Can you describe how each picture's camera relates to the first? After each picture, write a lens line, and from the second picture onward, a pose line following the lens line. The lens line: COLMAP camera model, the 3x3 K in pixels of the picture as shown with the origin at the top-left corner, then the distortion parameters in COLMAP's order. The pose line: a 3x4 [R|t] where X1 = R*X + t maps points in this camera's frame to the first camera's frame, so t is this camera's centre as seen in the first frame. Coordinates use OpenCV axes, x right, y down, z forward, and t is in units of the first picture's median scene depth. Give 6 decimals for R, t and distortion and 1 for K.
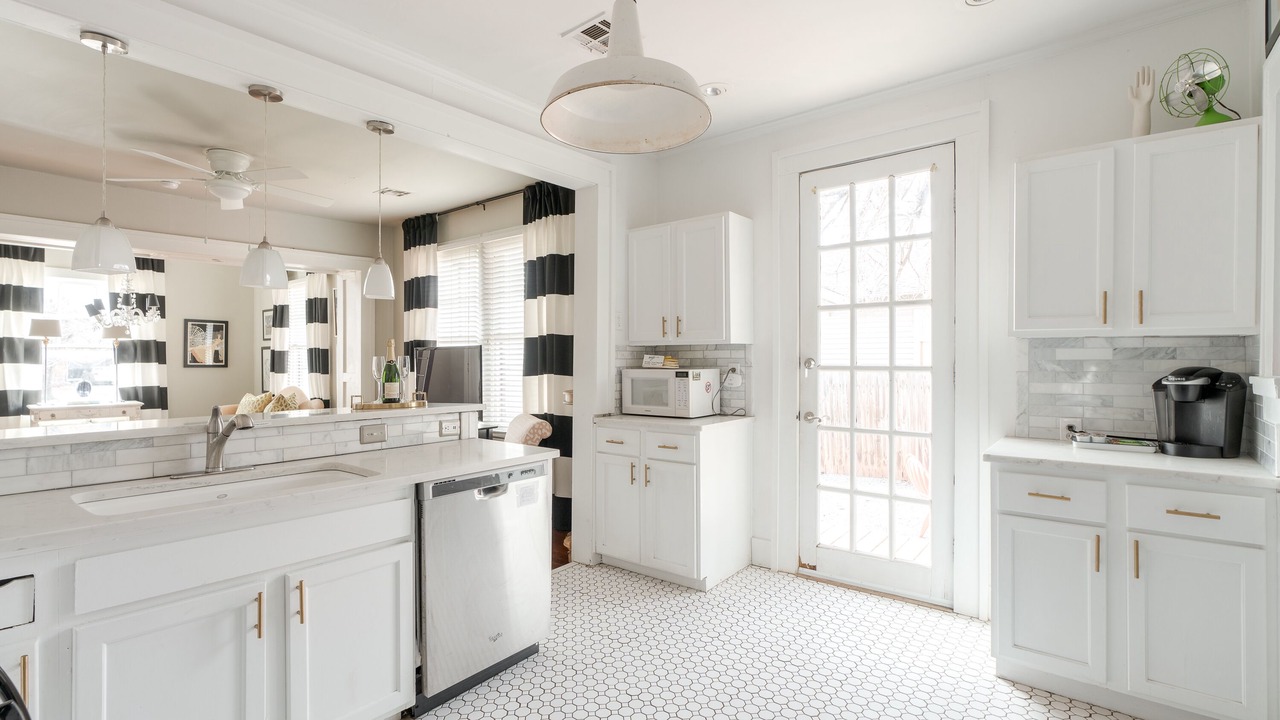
lens RADIAL K [[586.2, 0, 631.1], [0, 586.2, 363.6], [0, 0, 1]] dist [-0.009602, 0.002256]
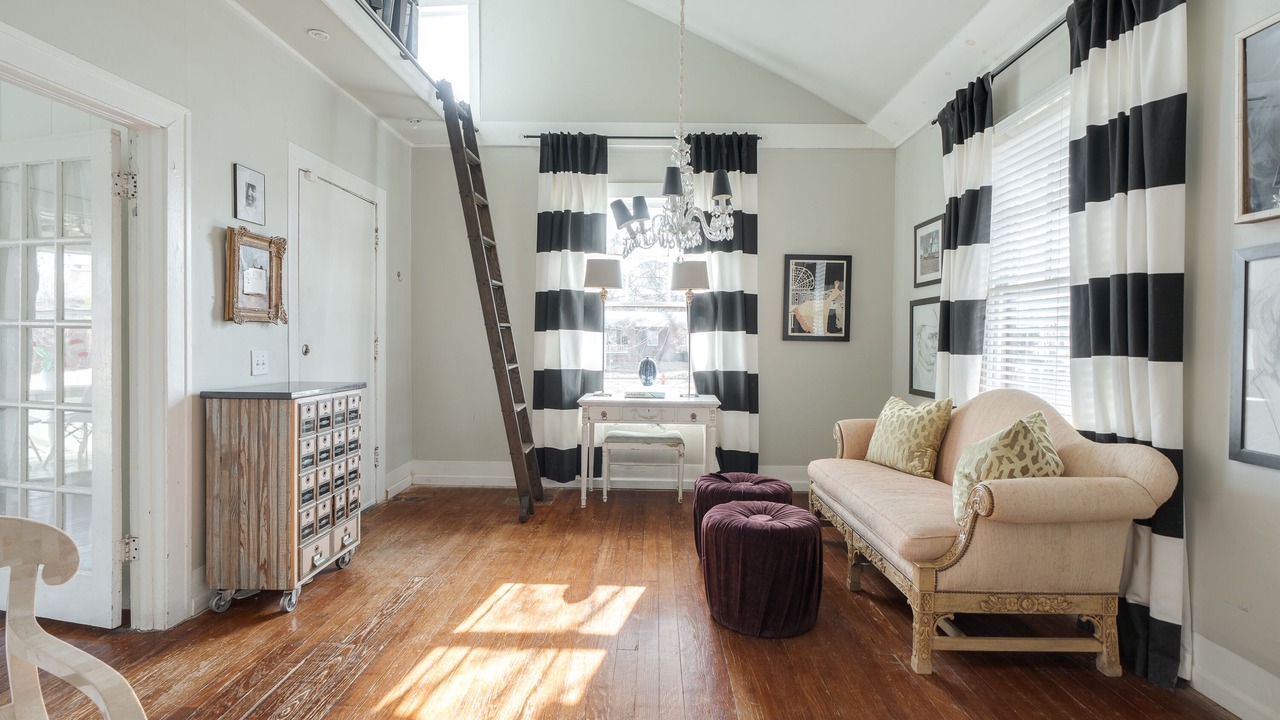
lens RADIAL K [[586.2, 0, 655.7], [0, 586.2, 347.9], [0, 0, 1]] dist [-0.009602, 0.002256]
pose [[0.633698, 0.017056, -0.773393, -0.583026], [-0.016129, 0.999831, 0.008834, 0.015868], [0.773413, 0.006876, 0.633866, 0.783955]]
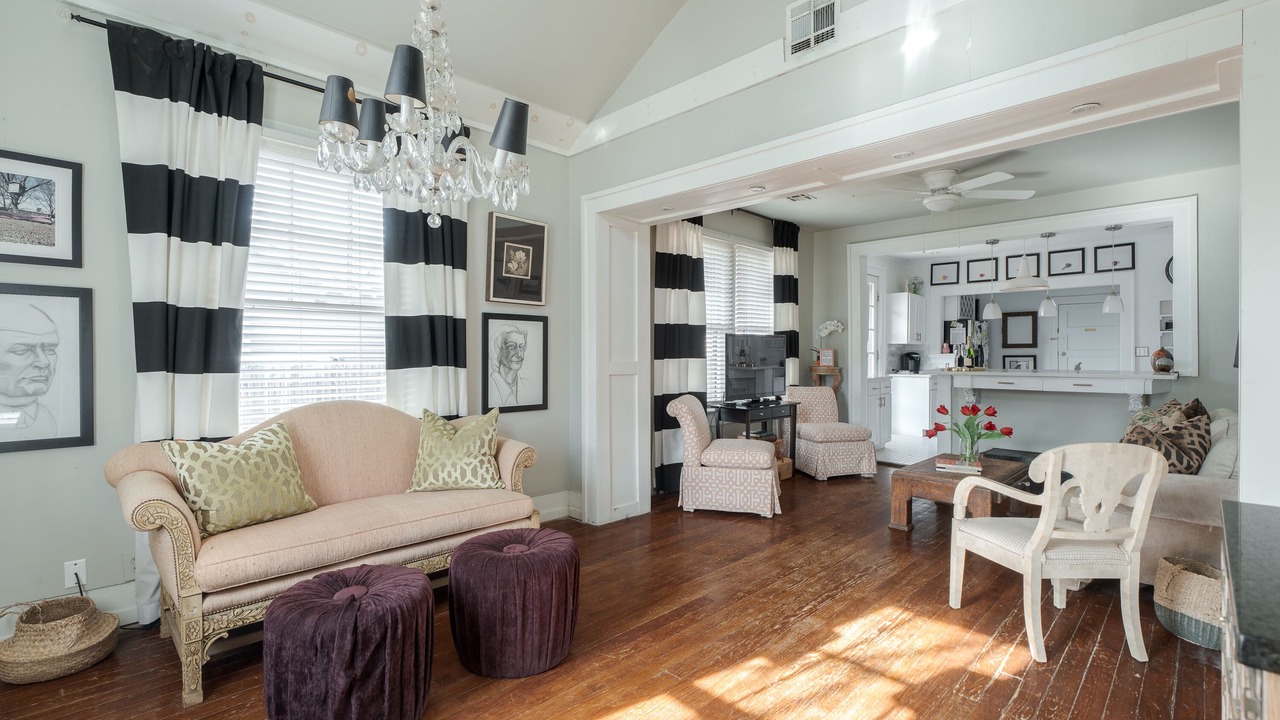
lens RADIAL K [[586.2, 0, 637.4], [0, 586.2, 361.1], [0, 0, 1]] dist [-0.009602, 0.002256]
pose [[0.089317, -0.007689, 0.995974, -1.298205], [0.008159, 0.999942, 0.006987, 0.010817], [-0.995970, 0.007502, 0.089374, 1.013055]]
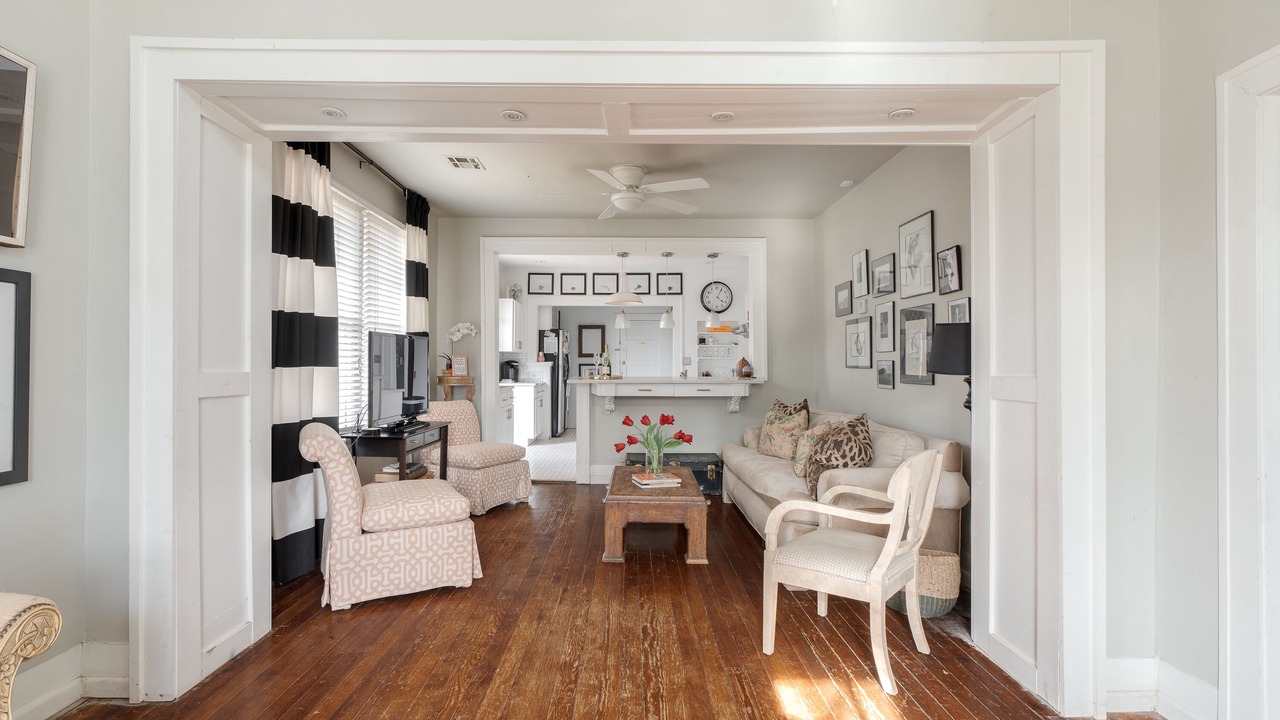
lens RADIAL K [[570.0, 0, 631.8], [0, 570.0, 363.5], [0, 0, 1]] dist [-0.010272, 0.002556]
pose [[-0.644733, 0.001696, 0.764406, -1.031512], [0.005055, 0.999985, 0.002044, 0.010691], [-0.764391, 0.005182, -0.644732, 1.139183]]
